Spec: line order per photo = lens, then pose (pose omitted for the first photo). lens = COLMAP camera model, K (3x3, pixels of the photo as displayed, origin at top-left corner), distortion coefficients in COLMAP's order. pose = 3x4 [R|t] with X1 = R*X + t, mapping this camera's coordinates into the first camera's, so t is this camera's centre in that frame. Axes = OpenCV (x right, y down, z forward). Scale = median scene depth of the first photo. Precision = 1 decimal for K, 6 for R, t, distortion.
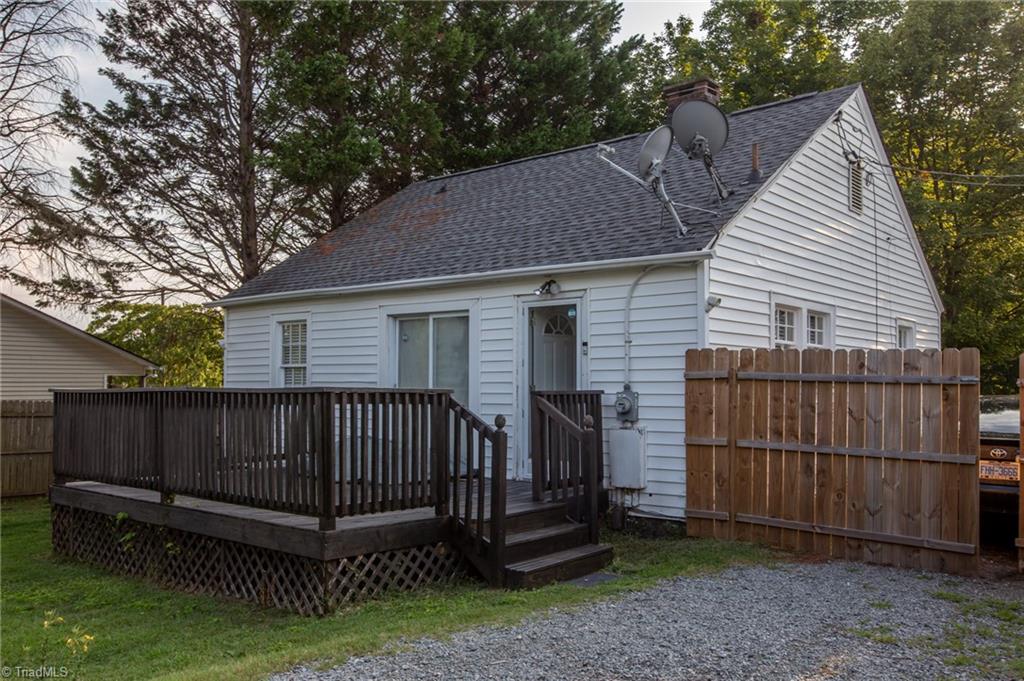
lens RADIAL K [[840.3, 0, 515.0], [0, 840.3, 377.7], [0, 0, 1]] dist [0.059403, 0.067167]
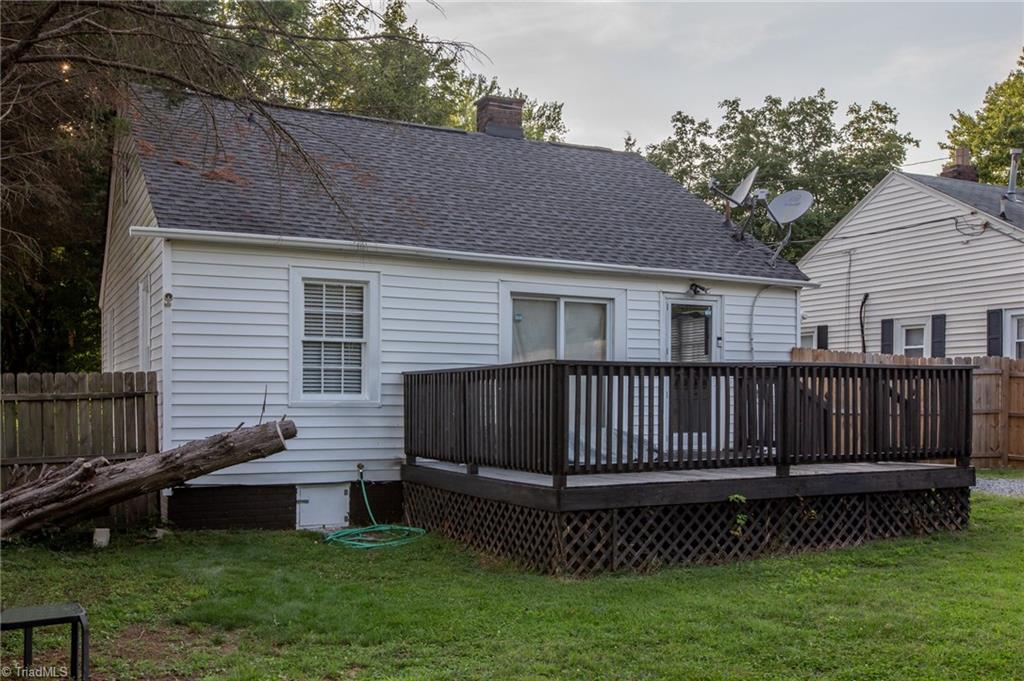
lens RADIAL K [[974.9, 0, 515.1], [0, 974.9, 421.0], [0, 0, 1]] dist [0.023646, 0.031111]
pose [[0.389588, -0.025495, 0.920636, -1.327882], [-0.010214, 0.999436, 0.031999, 0.037977], [-0.920933, -0.021870, 0.389108, 0.678983]]
